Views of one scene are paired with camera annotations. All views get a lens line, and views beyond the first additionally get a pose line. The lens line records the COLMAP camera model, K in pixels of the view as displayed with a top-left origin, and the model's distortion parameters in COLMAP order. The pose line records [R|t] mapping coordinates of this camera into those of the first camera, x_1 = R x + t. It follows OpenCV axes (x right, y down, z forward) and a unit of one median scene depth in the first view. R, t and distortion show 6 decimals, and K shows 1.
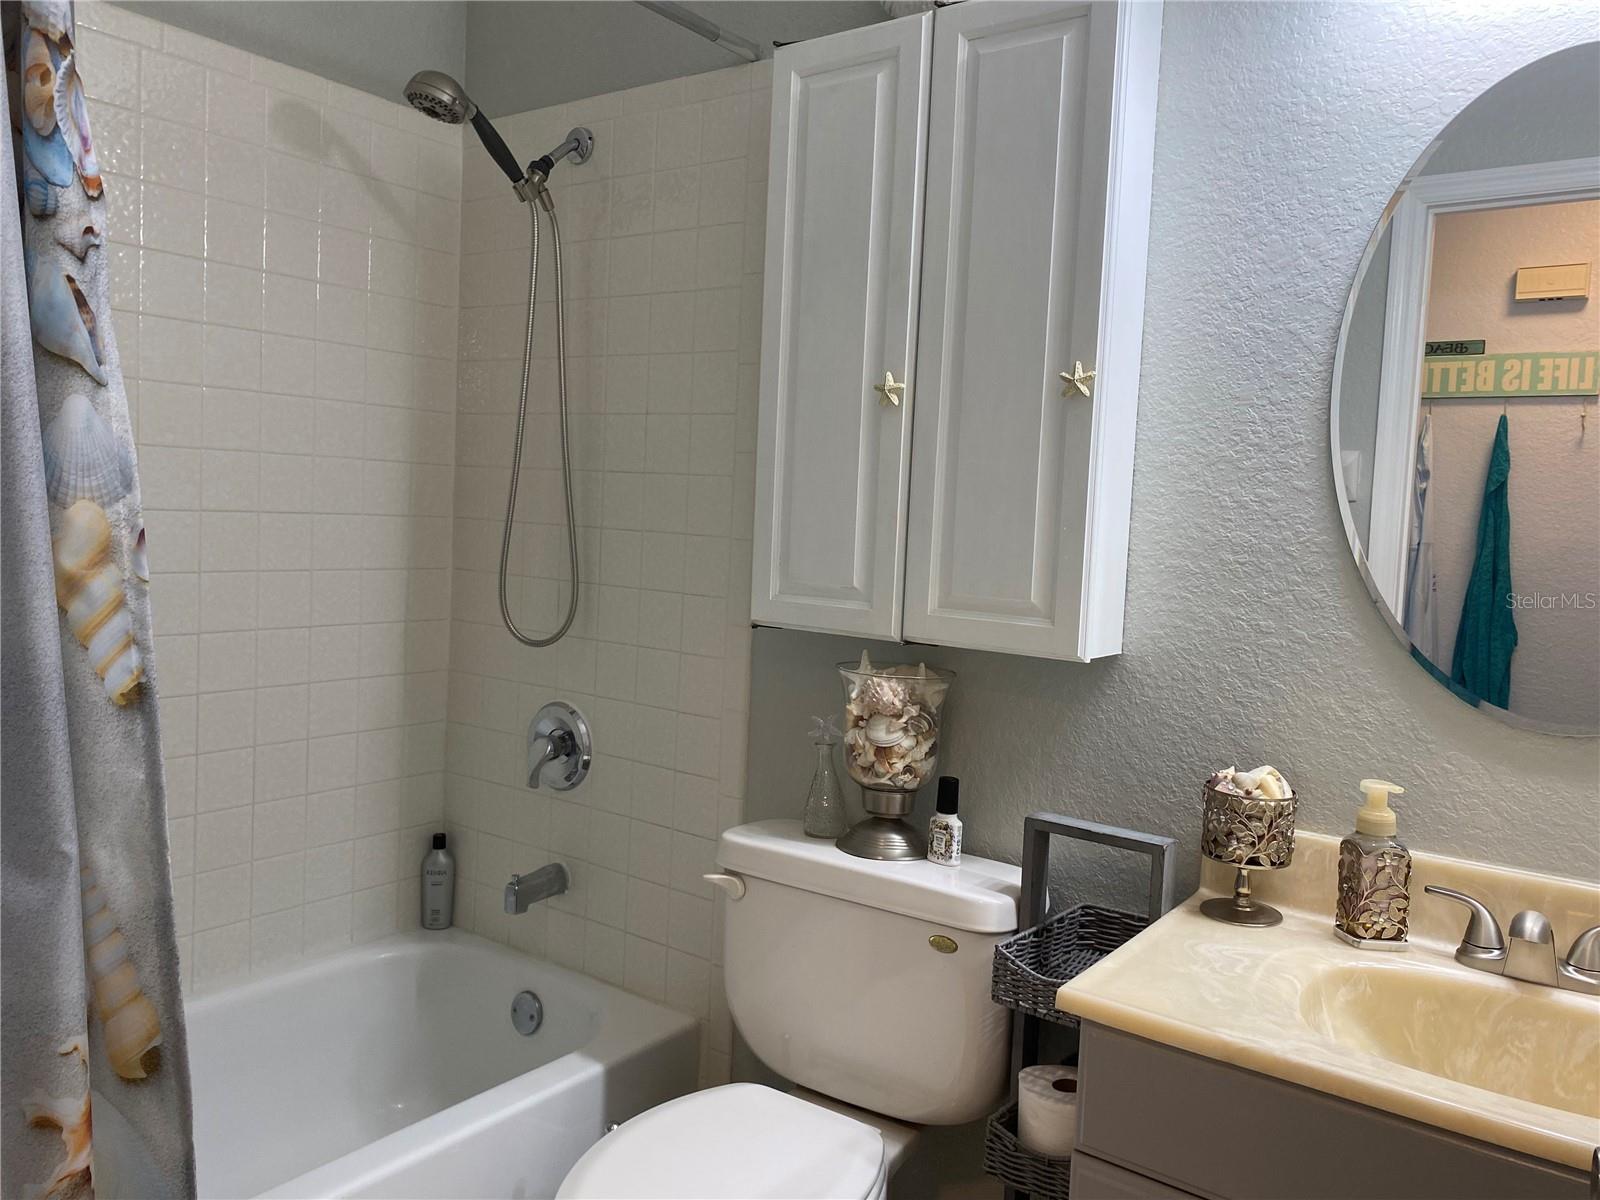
lens RADIAL K [[1232.3, 0, 795.2], [0, 1232.3, 597.2], [0, 0, 1]] dist [0.046291, -0.050316]
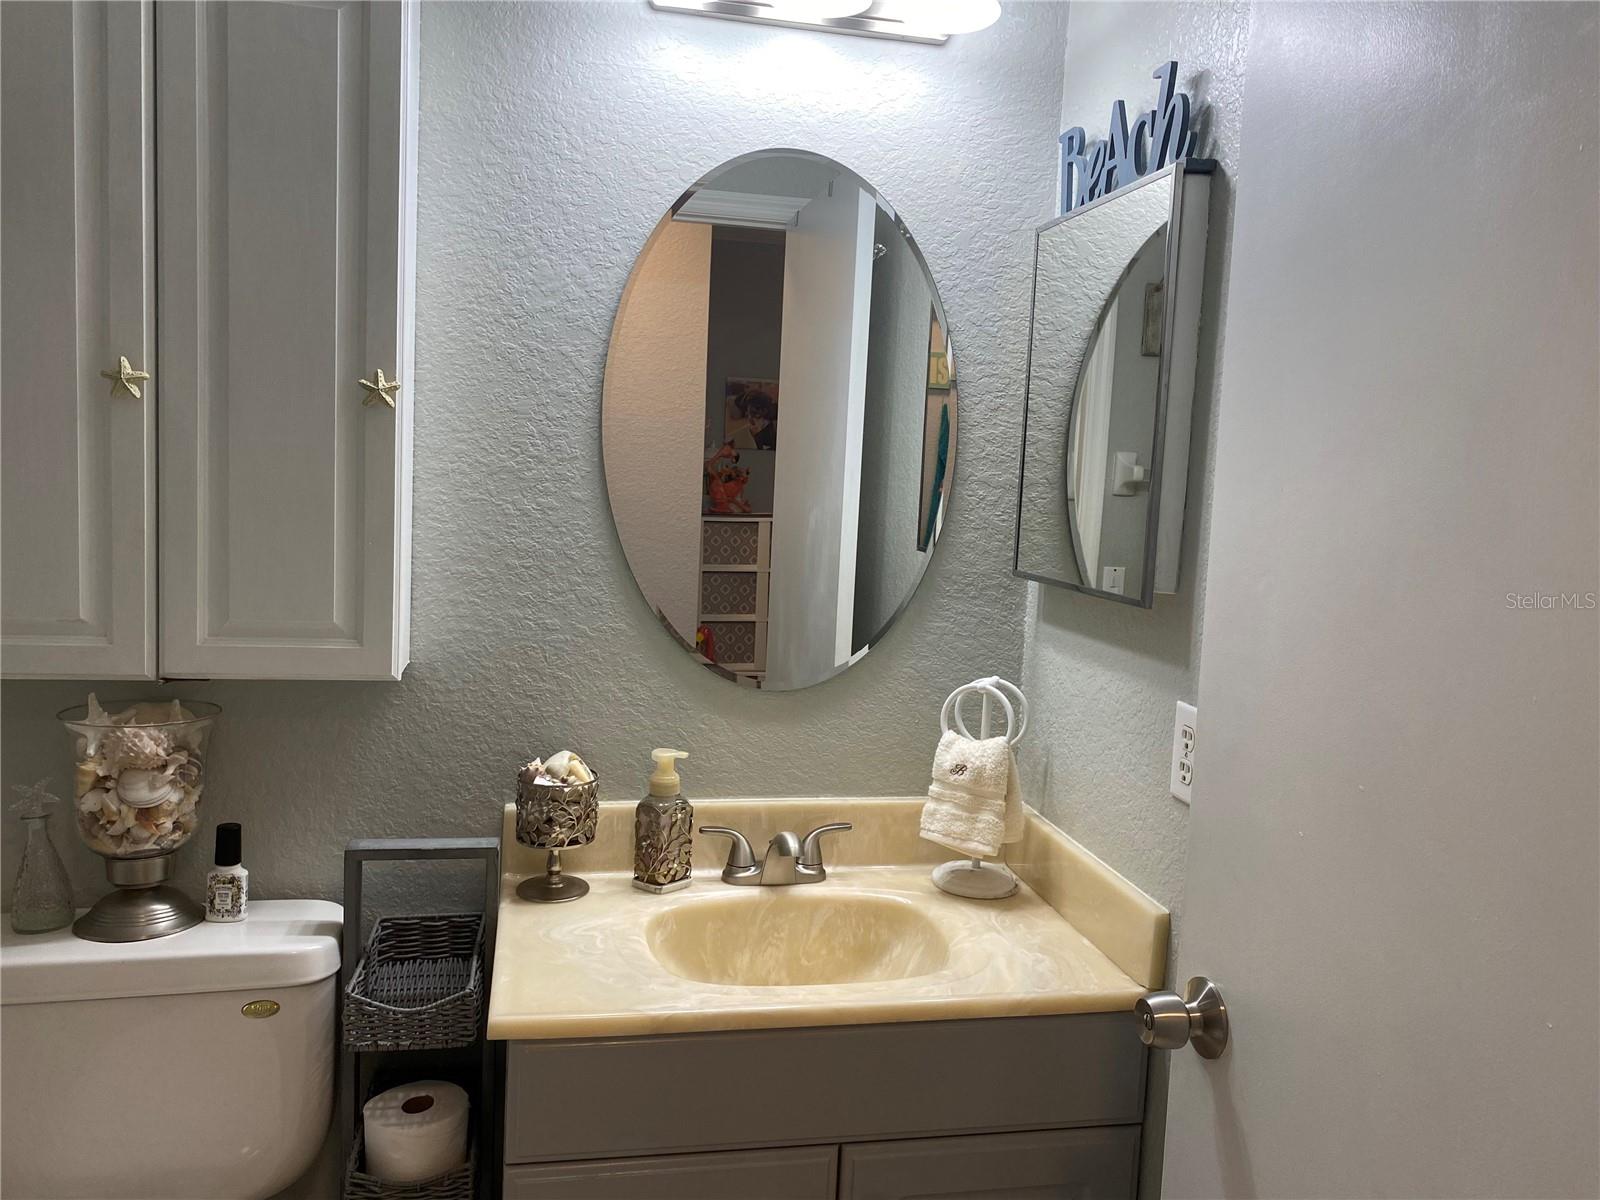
lens RADIAL K [[1232.3, 0, 795.2], [0, 1232.3, 597.2], [0, 0, 1]] dist [0.046291, -0.050316]
pose [[0.664663, -0.093851, 0.741226, -0.279457], [0.037993, 0.995041, 0.091919, -0.091963], [-0.746177, -0.032934, 0.664933, 0.123692]]
